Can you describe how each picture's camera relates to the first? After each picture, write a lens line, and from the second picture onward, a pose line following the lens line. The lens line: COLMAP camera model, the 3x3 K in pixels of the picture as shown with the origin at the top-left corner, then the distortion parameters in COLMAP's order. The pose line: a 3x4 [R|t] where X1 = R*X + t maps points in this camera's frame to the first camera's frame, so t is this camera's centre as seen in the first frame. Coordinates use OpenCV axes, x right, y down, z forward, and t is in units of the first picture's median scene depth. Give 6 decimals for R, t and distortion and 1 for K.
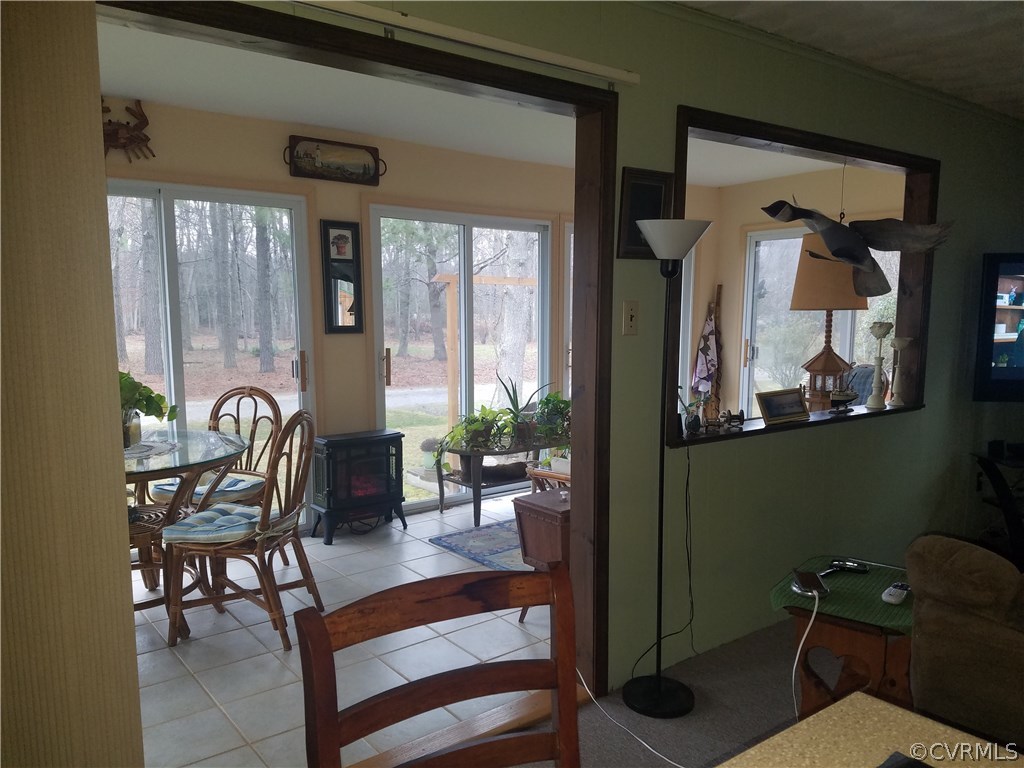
lens RADIAL K [[774.3, 0, 509.8], [0, 774.3, 409.3], [0, 0, 1]] dist [0.195704, -0.306257]
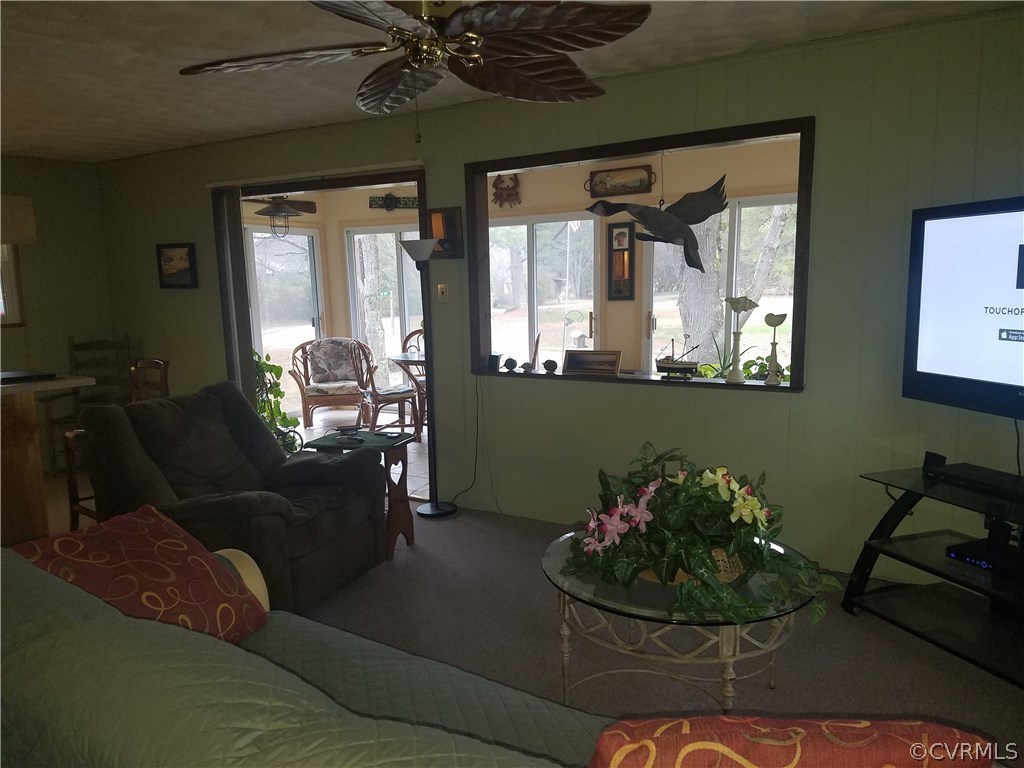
lens RADIAL K [[774.3, 0, 509.8], [0, 774.3, 409.3], [0, 0, 1]] dist [0.195704, -0.306257]
pose [[0.333985, 0.143829, -0.931540, 1.224947], [-0.101427, 0.988035, 0.116187, -0.050917], [0.937105, 0.055678, 0.344578, 0.362283]]
